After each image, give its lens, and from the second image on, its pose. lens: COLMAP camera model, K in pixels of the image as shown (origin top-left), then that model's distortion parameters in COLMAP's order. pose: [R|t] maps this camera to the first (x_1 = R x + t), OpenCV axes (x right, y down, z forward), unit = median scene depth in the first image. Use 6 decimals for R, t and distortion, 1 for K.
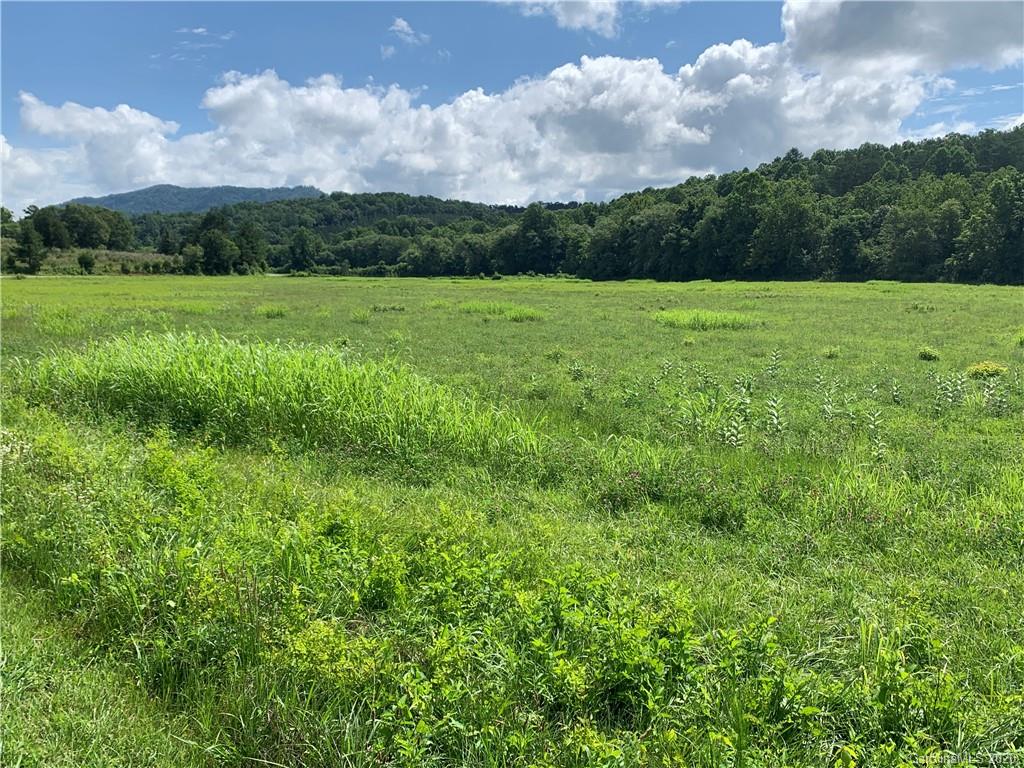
lens RADIAL K [[951.9, 0, 512.0], [0, 951.9, 384.0], [0, 0, 1]] dist [0.014551, 0.004514]
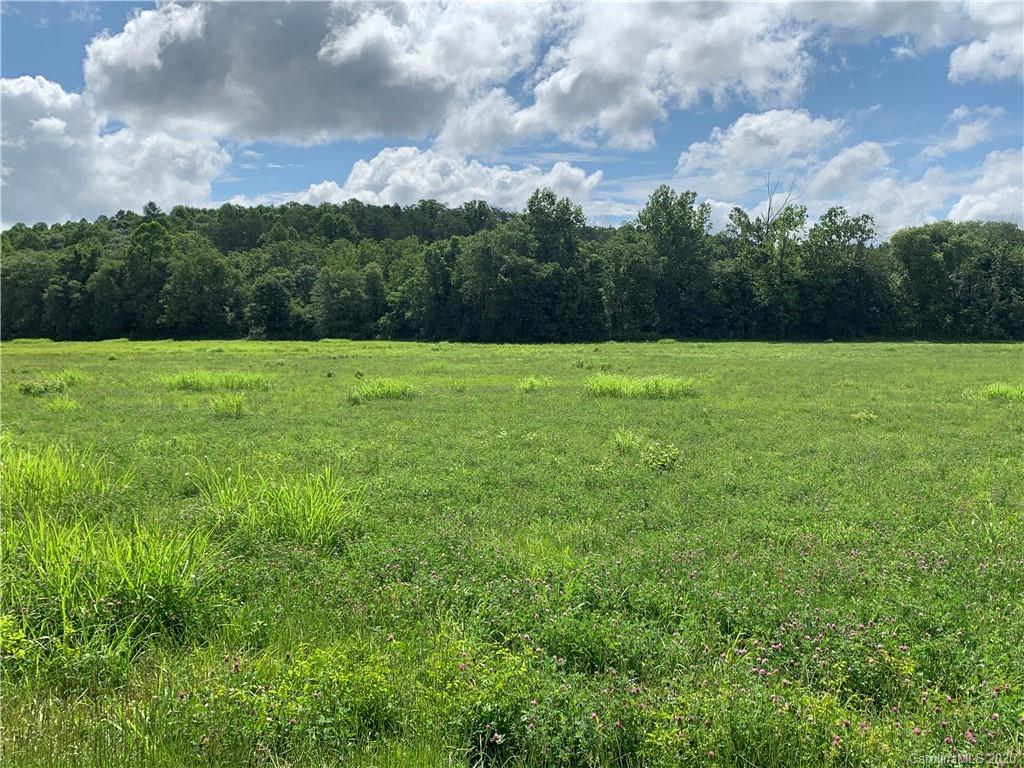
lens RADIAL K [[951.9, 0, 512.0], [0, 951.9, 384.0], [0, 0, 1]] dist [0.014551, 0.004514]
pose [[0.754185, -0.037735, 0.655577, -0.100788], [0.077326, 0.996505, -0.031598, -0.010152], [-0.652093, 0.074524, 0.754467, 0.086310]]
